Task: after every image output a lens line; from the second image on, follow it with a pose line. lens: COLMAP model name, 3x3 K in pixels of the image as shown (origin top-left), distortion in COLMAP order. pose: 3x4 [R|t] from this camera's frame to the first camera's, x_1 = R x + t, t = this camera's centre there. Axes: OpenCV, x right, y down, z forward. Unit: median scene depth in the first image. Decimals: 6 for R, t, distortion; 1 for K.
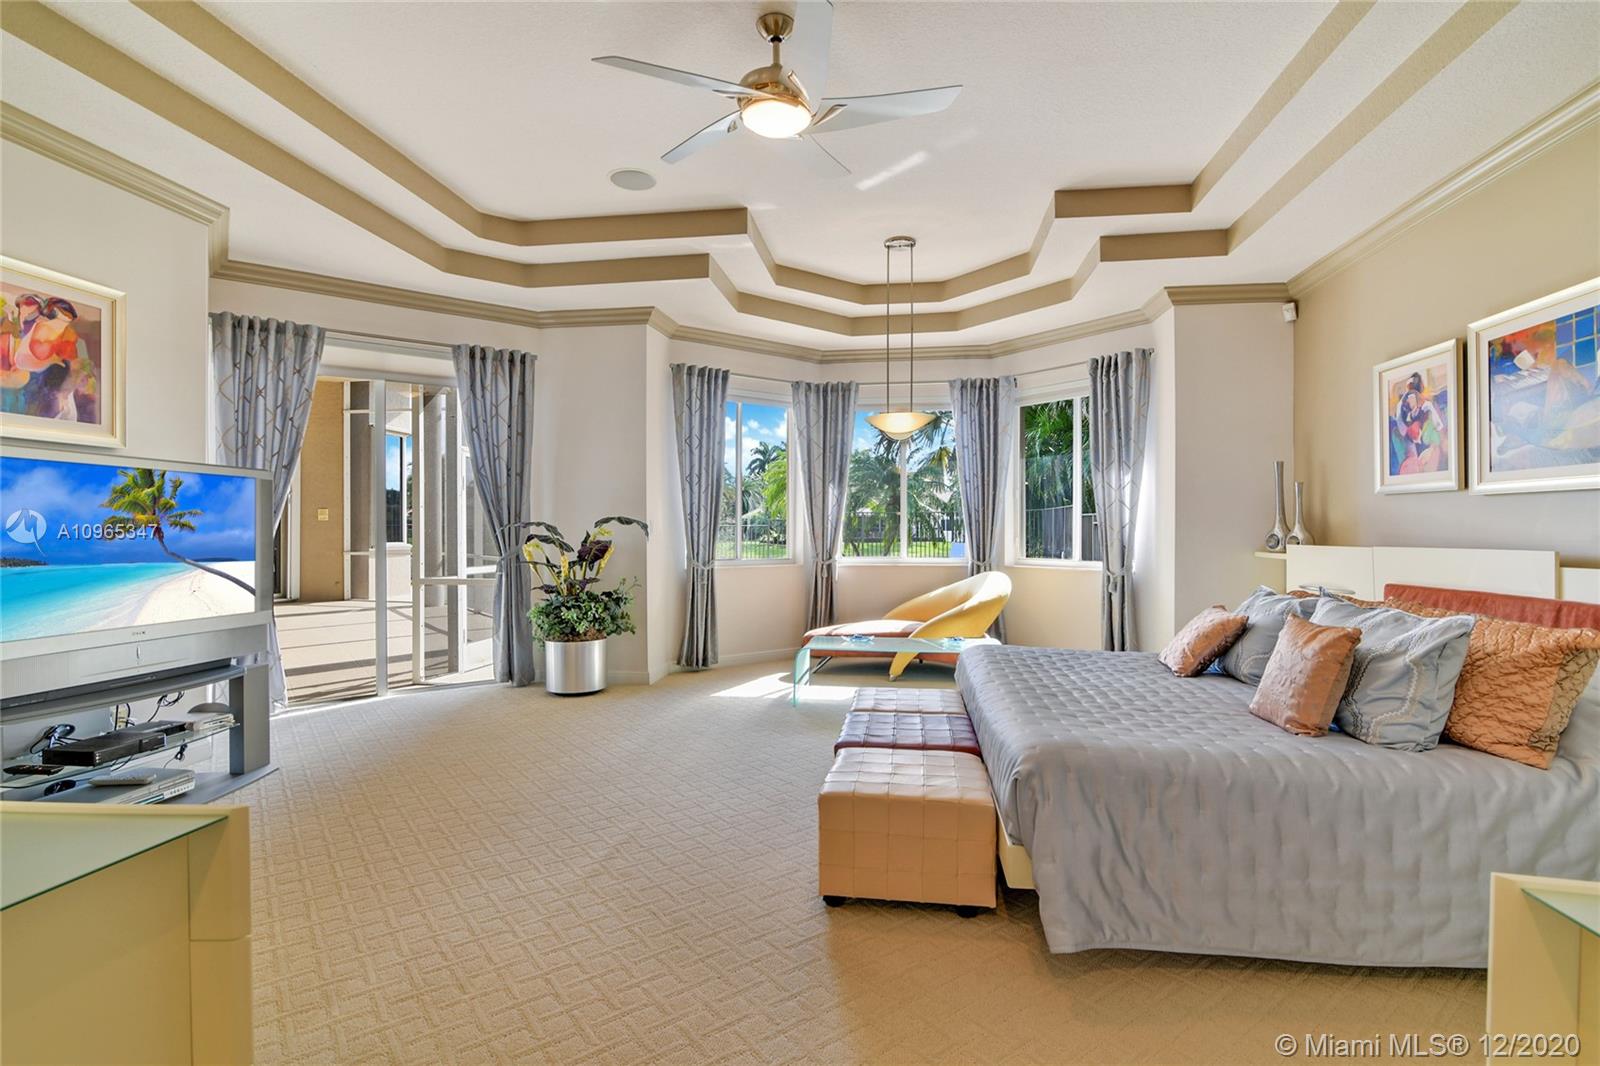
lens RADIAL K [[778.4, 0, 802.4], [0, 778.4, 527.1], [0, 0, 1]] dist [-0.004691, -0.000265]
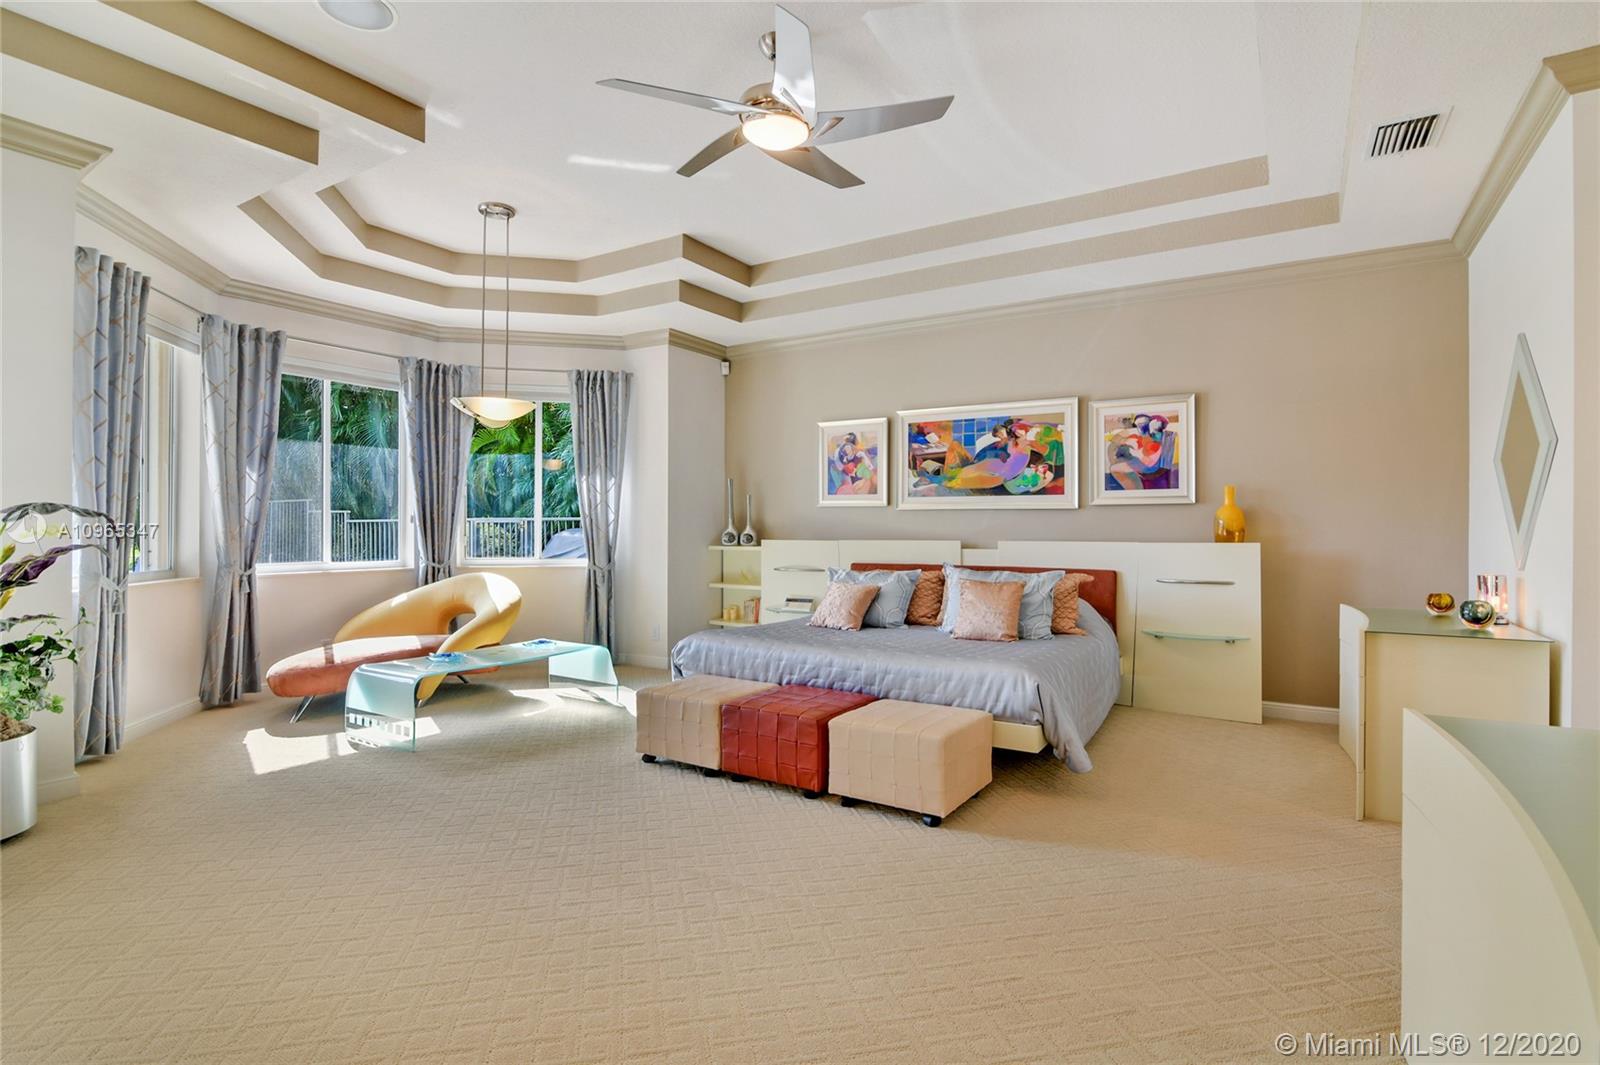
lens RADIAL K [[778.4, 0, 803.3], [0, 778.4, 527.5], [0, 0, 1]] dist [-0.004691, -0.000265]
pose [[0.418016, 0.001005, 0.908439, -0.551608], [-0.004484, 0.999989, 0.000956, -0.000898], [-0.908429, -0.004473, 0.418016, 0.308008]]
